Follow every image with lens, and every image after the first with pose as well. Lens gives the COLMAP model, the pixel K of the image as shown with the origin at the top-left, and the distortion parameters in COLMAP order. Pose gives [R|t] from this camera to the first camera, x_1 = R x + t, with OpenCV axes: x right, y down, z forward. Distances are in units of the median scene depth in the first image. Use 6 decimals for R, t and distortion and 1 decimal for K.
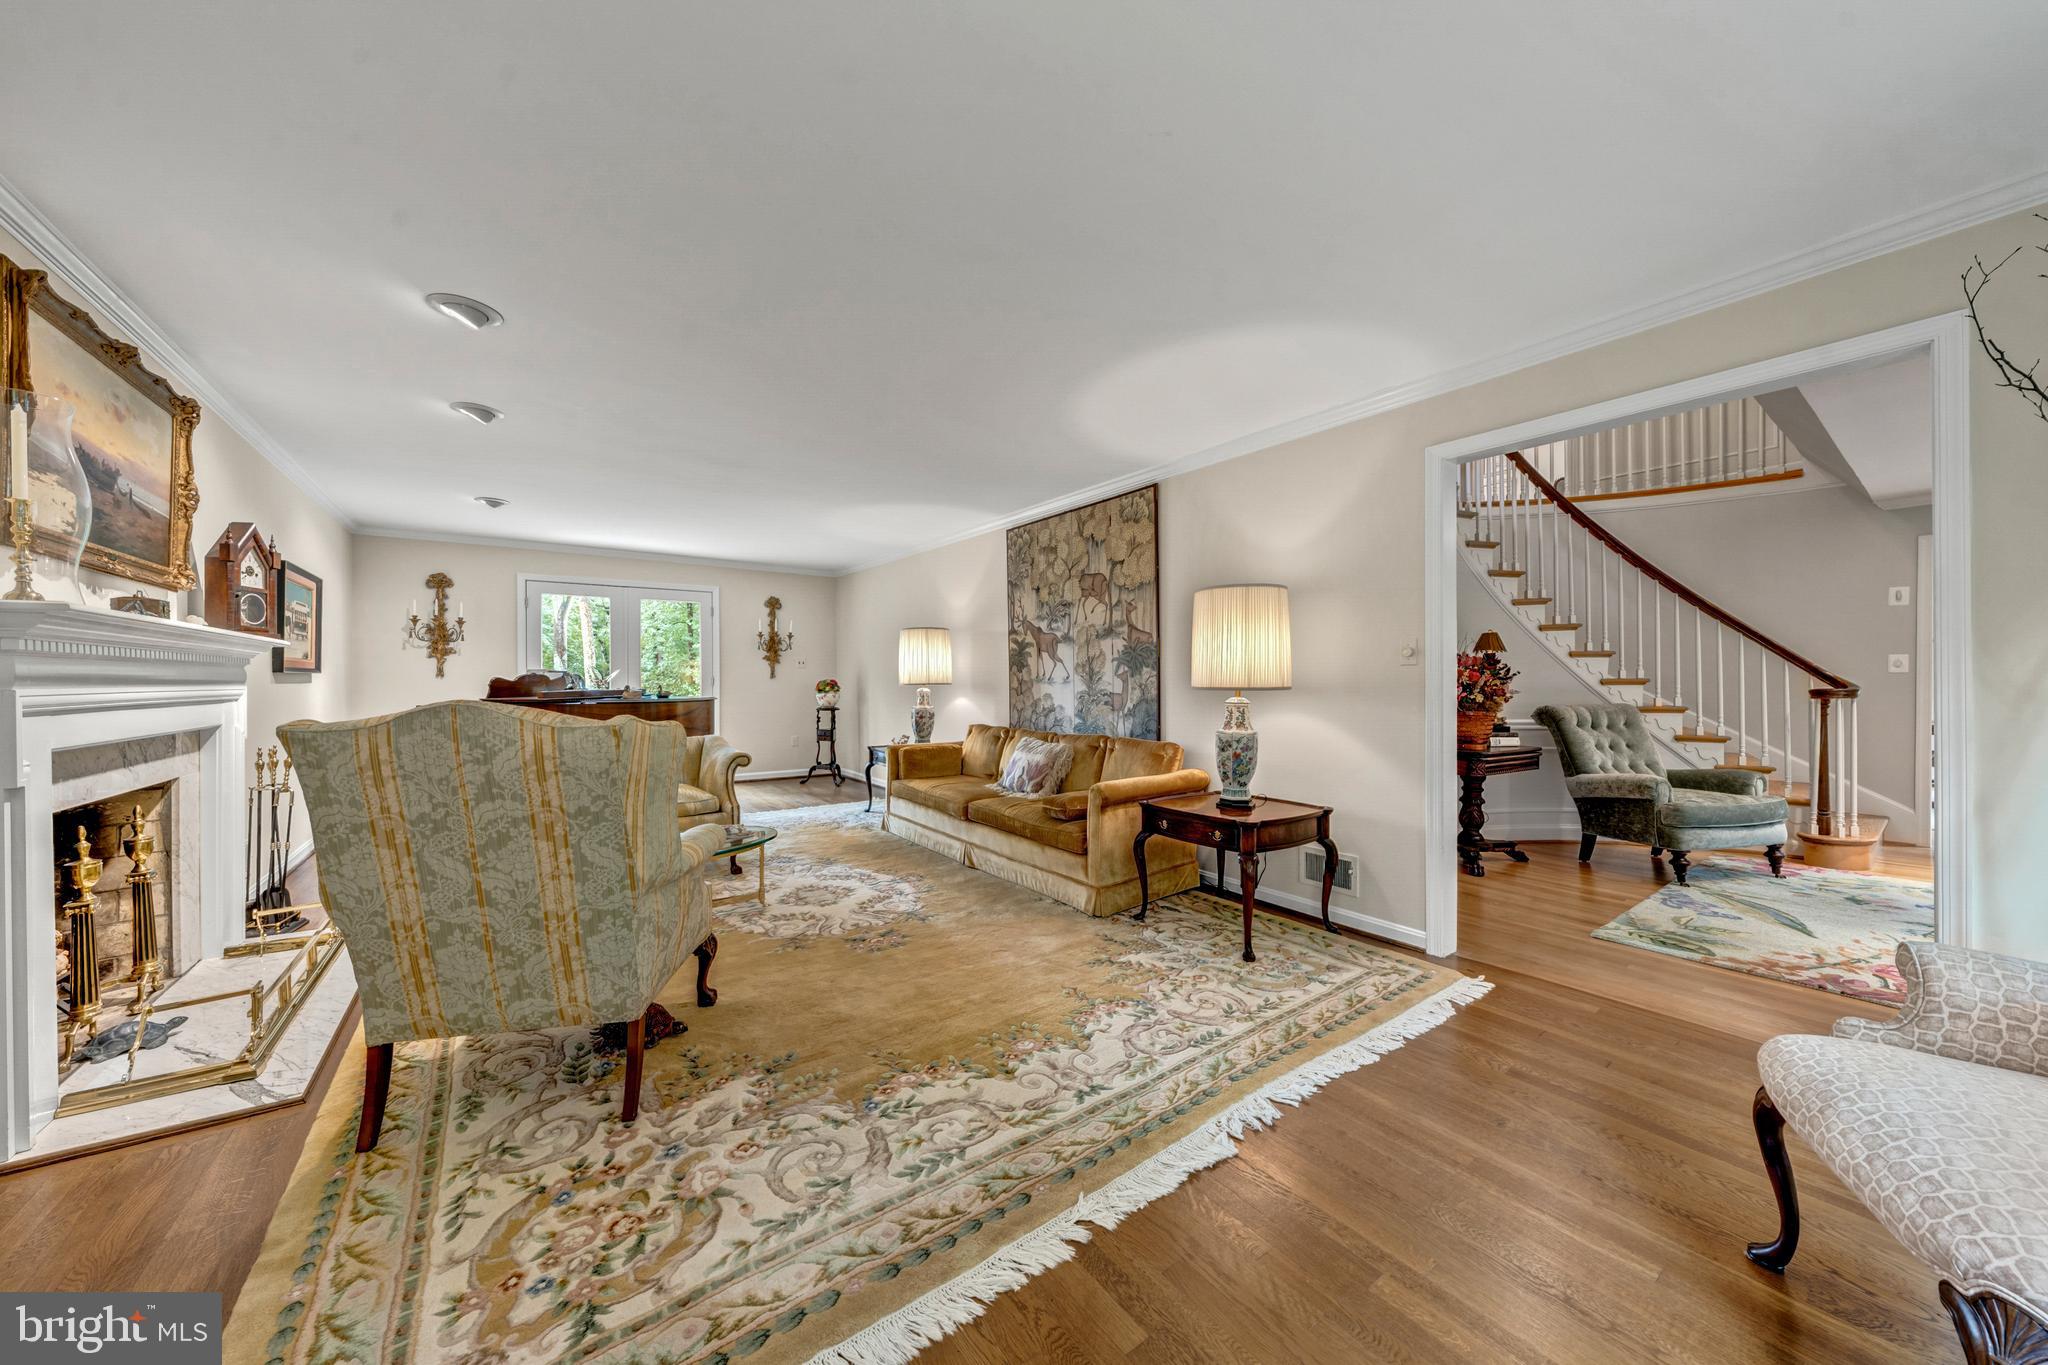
lens RADIAL K [[706.2, 0, 1028.1], [0, 706.2, 679.6], [0, 0, 1]] dist [0.001792, 0.000182]
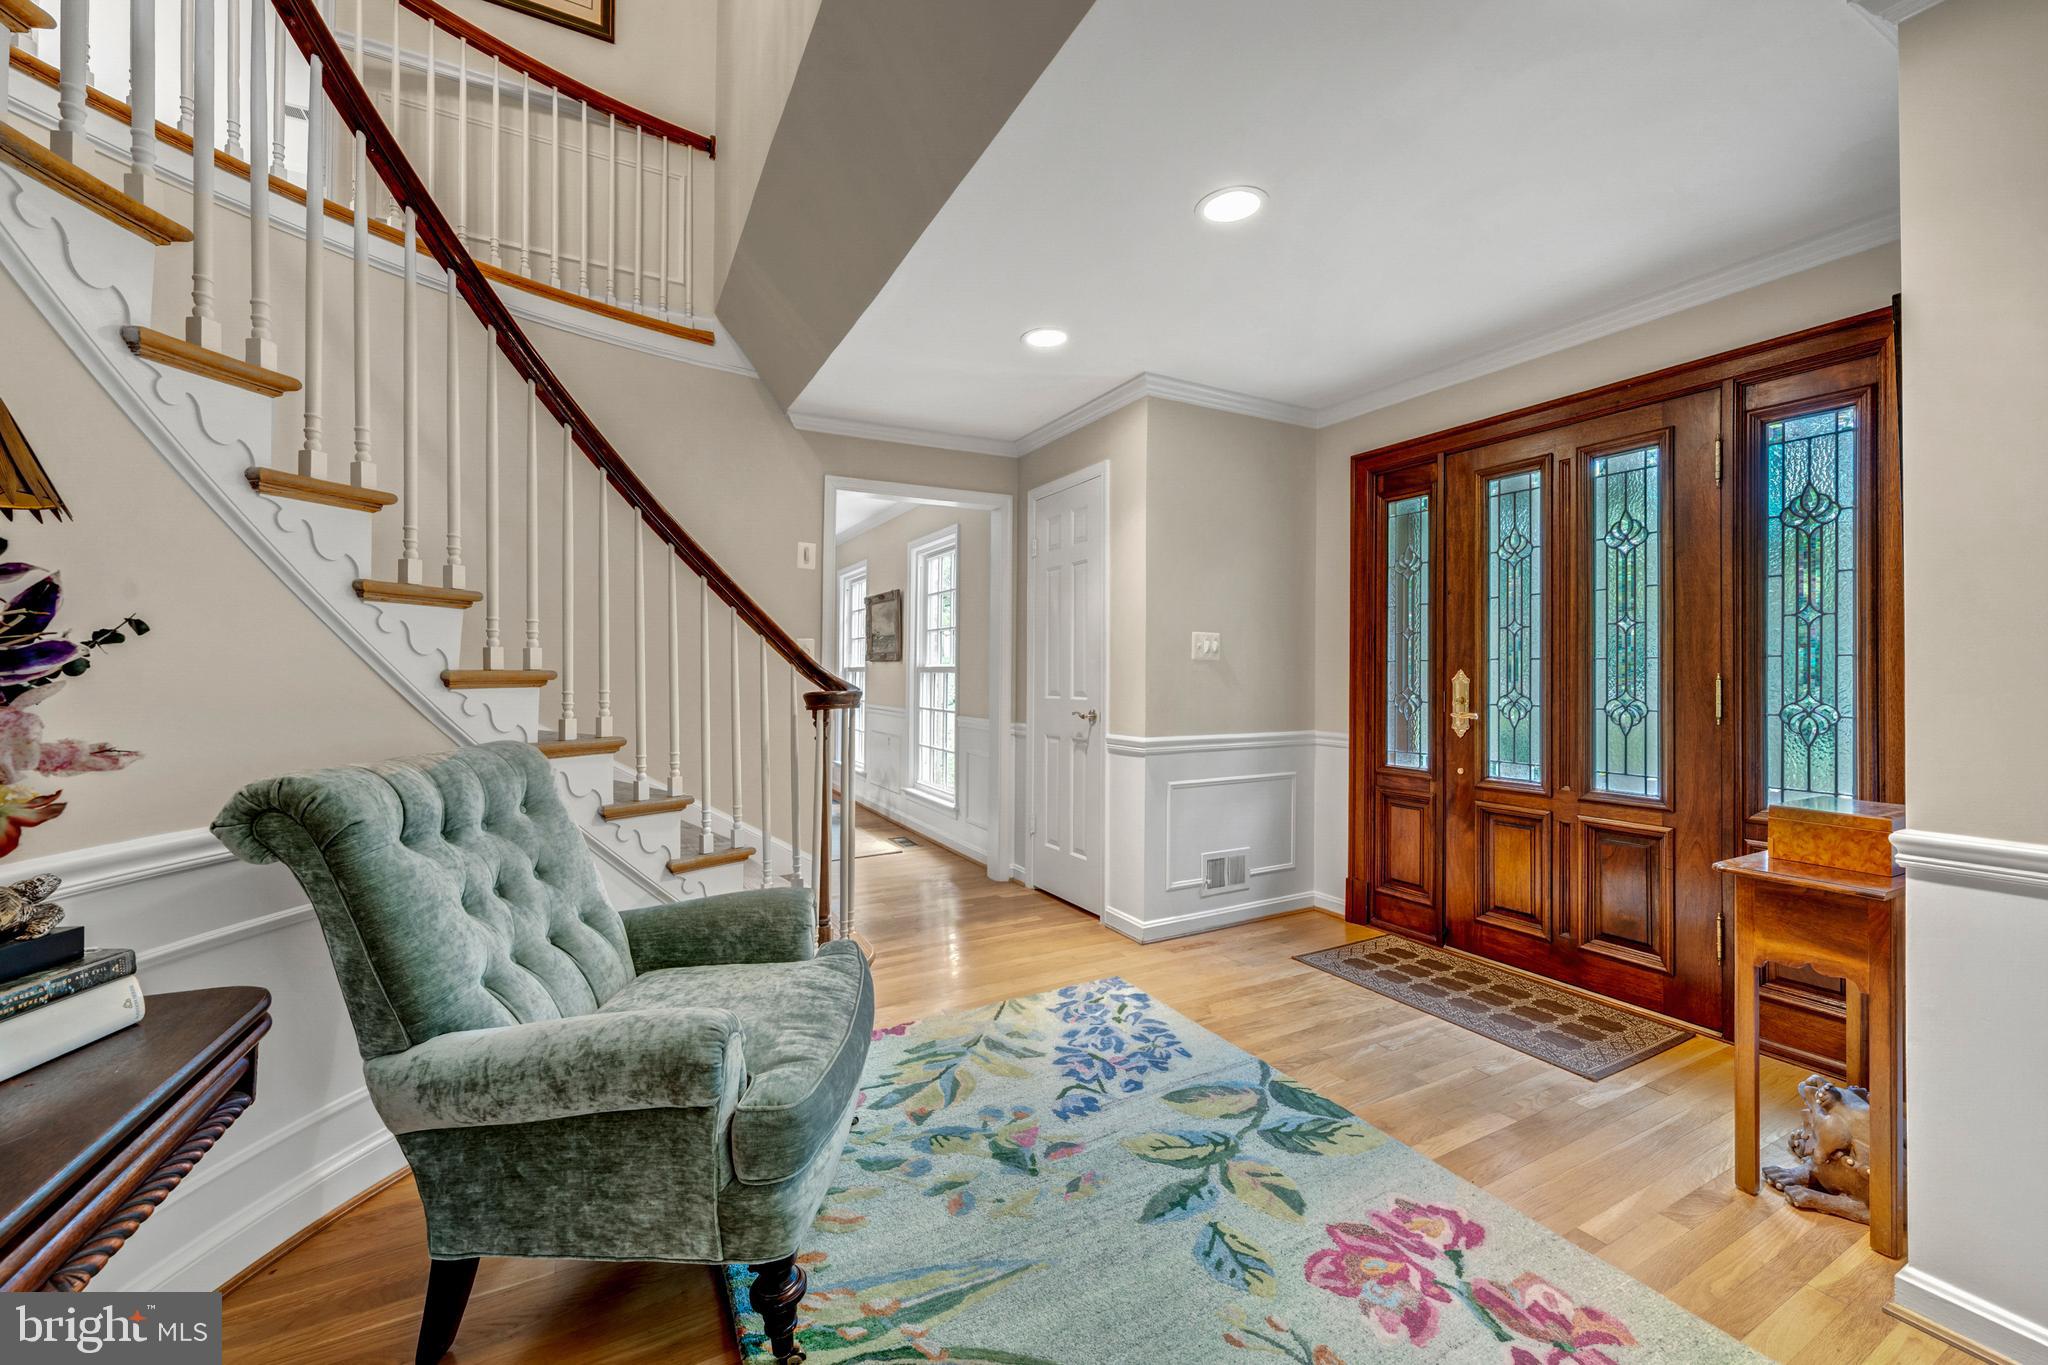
lens RADIAL K [[796.6, 0, 1006.5], [0, 796.6, 670.5], [0, 0, 1]] dist [-0.006004, 0.000315]
pose [[0.147816, 0.007582, 0.988986, 0.489106], [-0.009839, 0.999932, -0.006195, -0.001498], [-0.988966, -0.008815, 0.147880, 0.698190]]
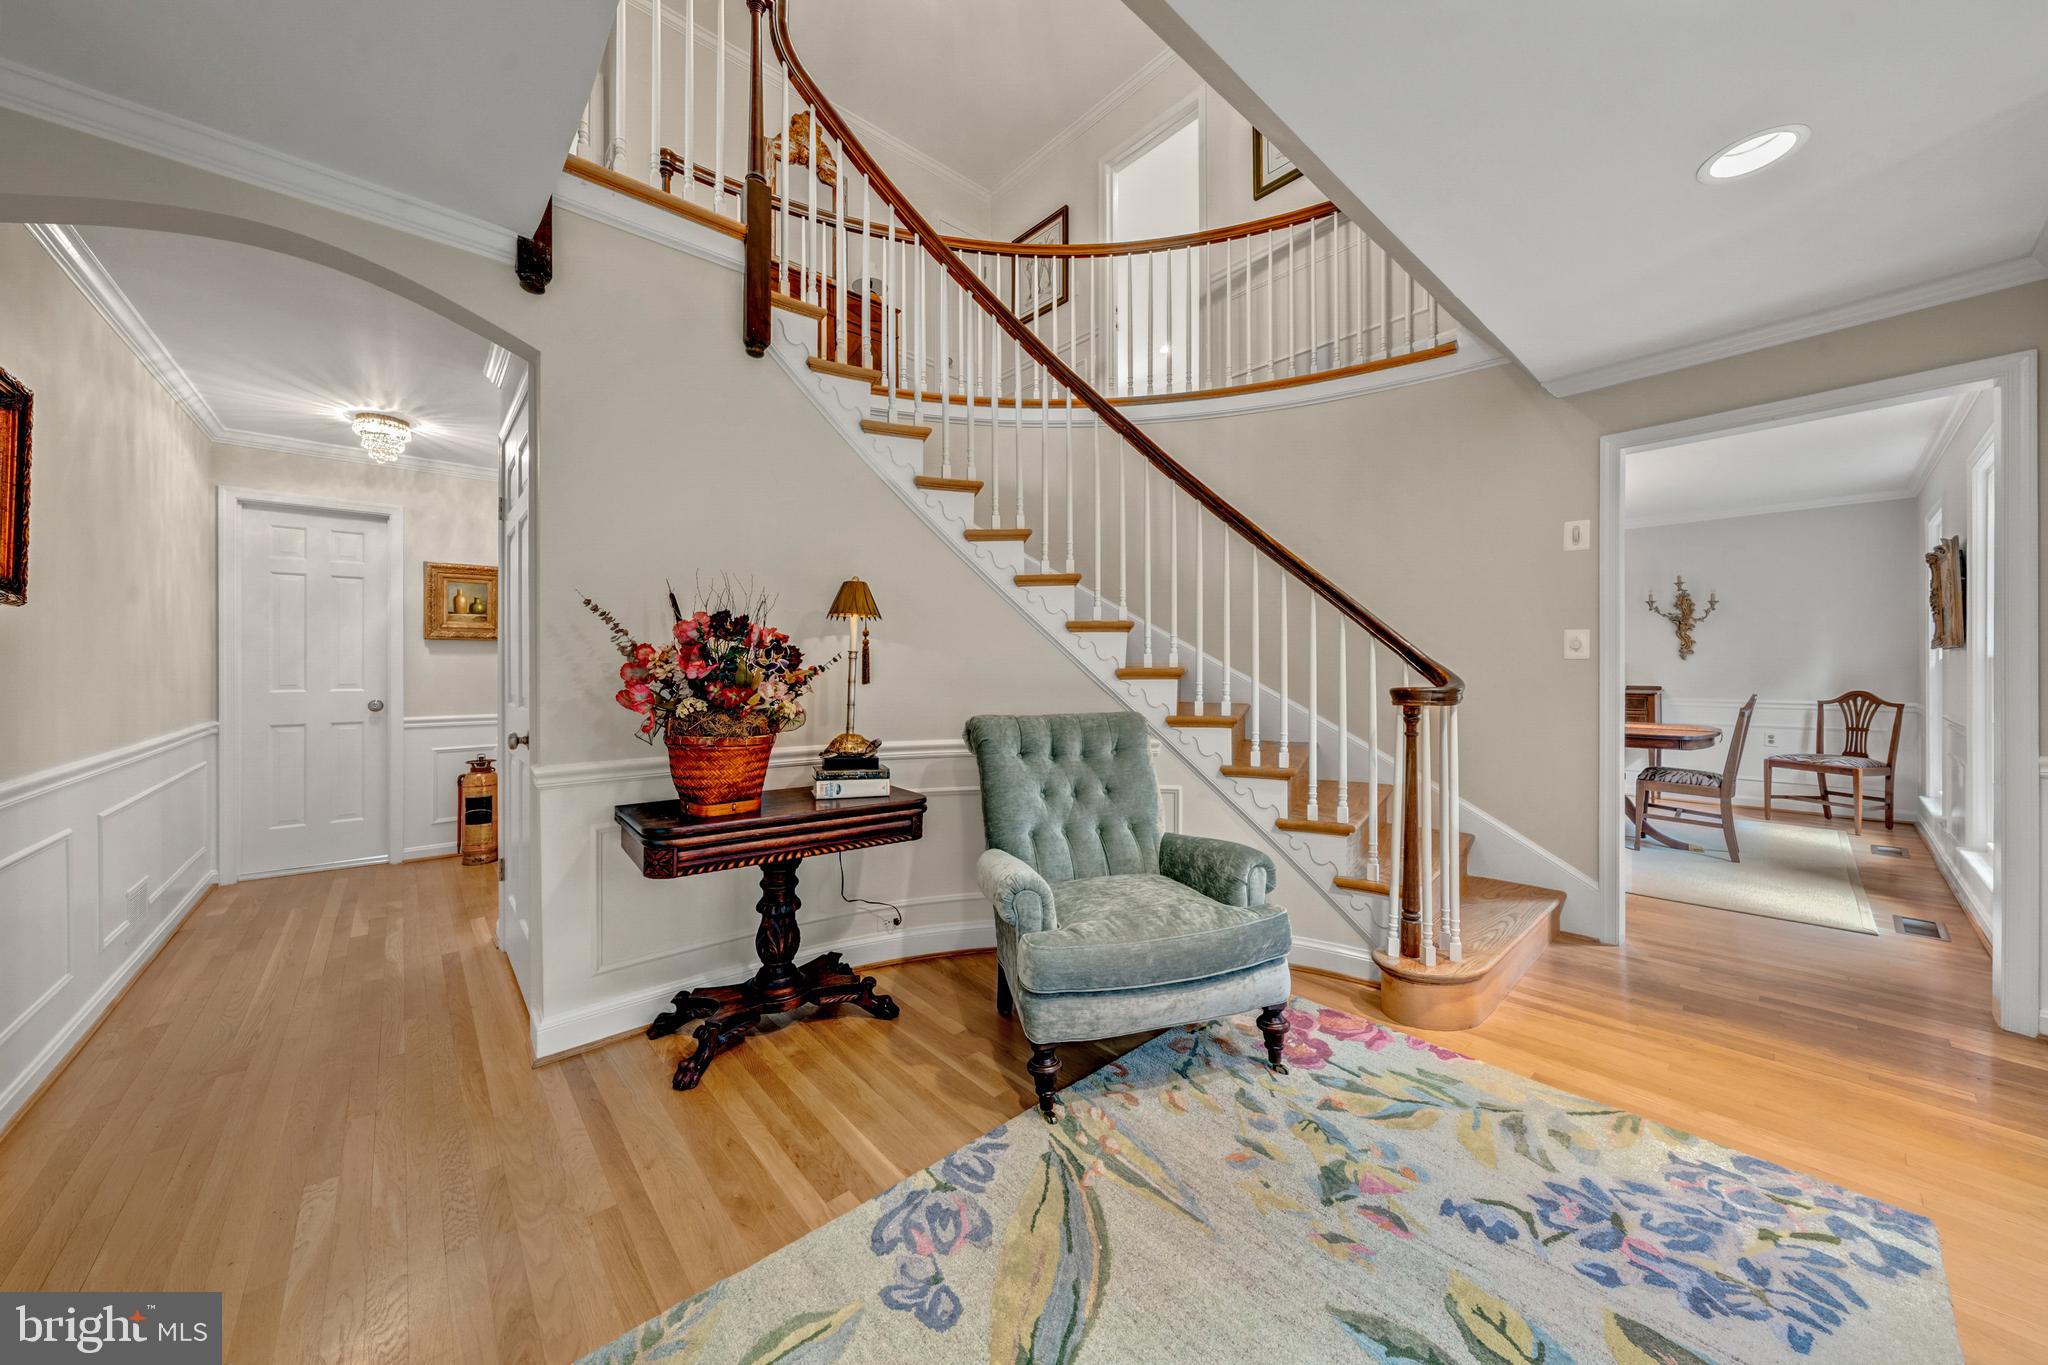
lens RADIAL K [[706.2, 0, 1022.4], [0, 706.2, 662.4], [0, 0, 1]] dist [0.001792, 0.000182]
pose [[0.995538, 0.001850, 0.094344, 0.700496], [-0.001412, 0.999988, -0.004712, -0.003726], [-0.094351, 0.004558, 0.995529, 0.438811]]
